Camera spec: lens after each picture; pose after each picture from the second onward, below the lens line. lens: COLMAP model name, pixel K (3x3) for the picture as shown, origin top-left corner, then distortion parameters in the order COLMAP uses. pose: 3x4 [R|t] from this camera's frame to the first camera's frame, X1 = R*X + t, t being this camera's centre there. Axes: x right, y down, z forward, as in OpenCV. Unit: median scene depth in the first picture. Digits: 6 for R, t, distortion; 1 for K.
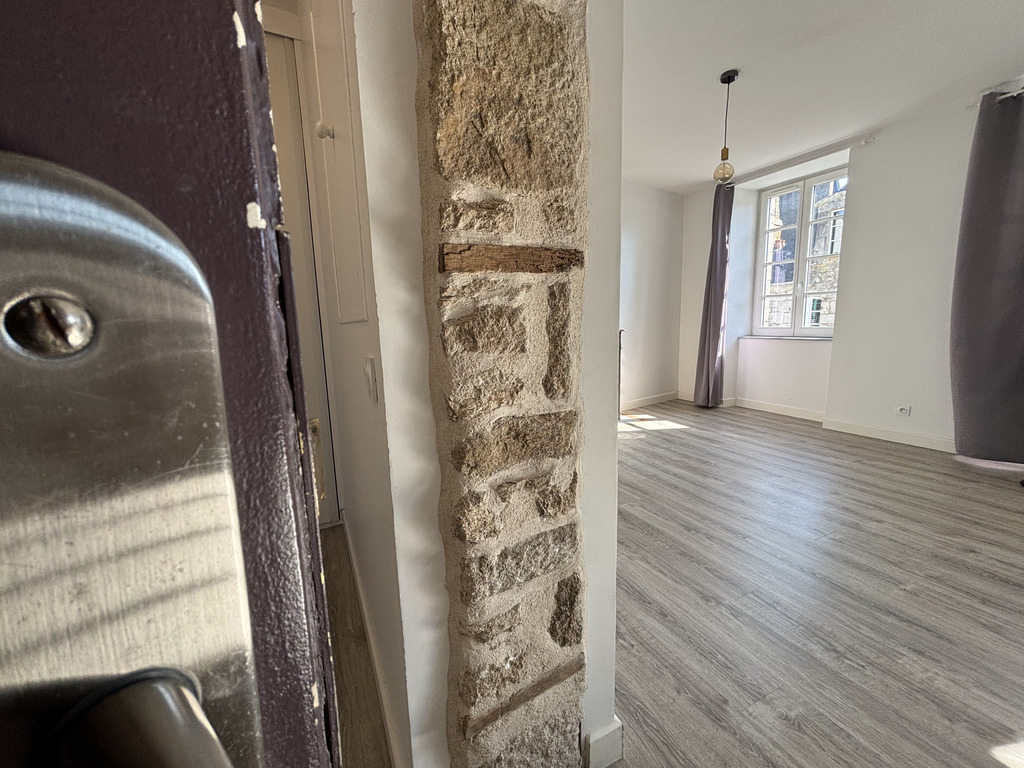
lens RADIAL K [[412.2, 0, 522.1], [0, 412.2, 380.8], [0, 0, 1]] dist [0.002129, -0.000861]
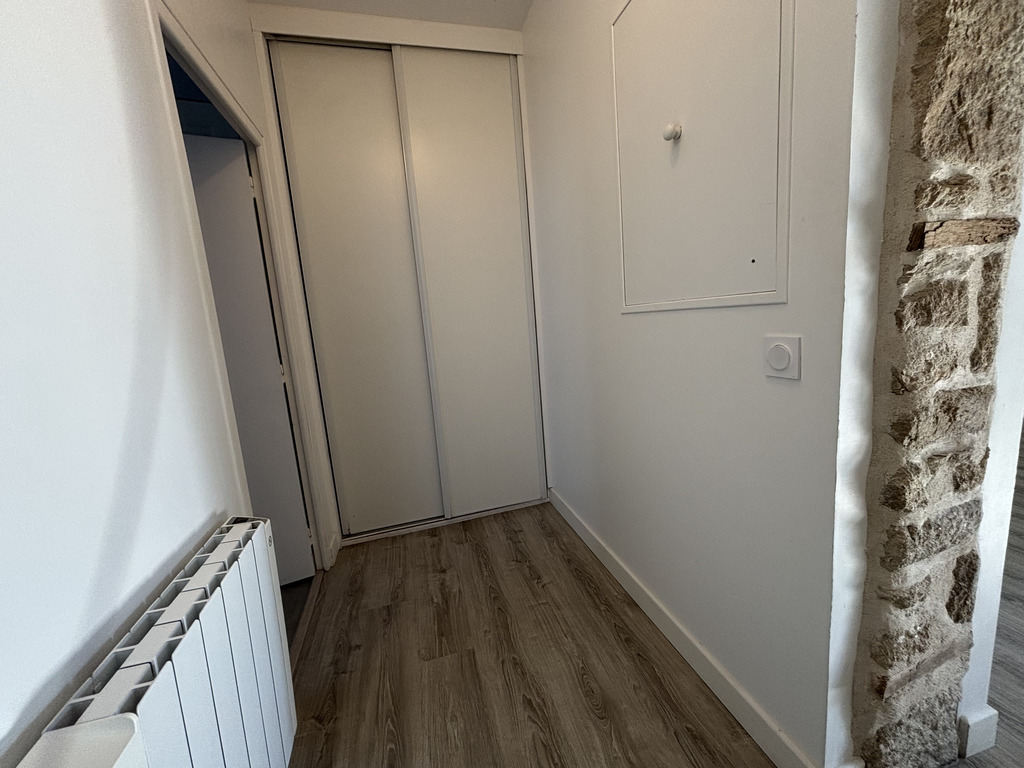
lens RADIAL K [[412.2, 0, 511.9], [0, 412.2, 380.3], [0, 0, 1]] dist [0.002129, -0.000861]
pose [[0.978502, -0.019456, -0.205318, -0.855205], [0.023521, 0.999572, 0.017380, 0.020397], [0.204892, -0.021836, 0.978541, -0.209304]]
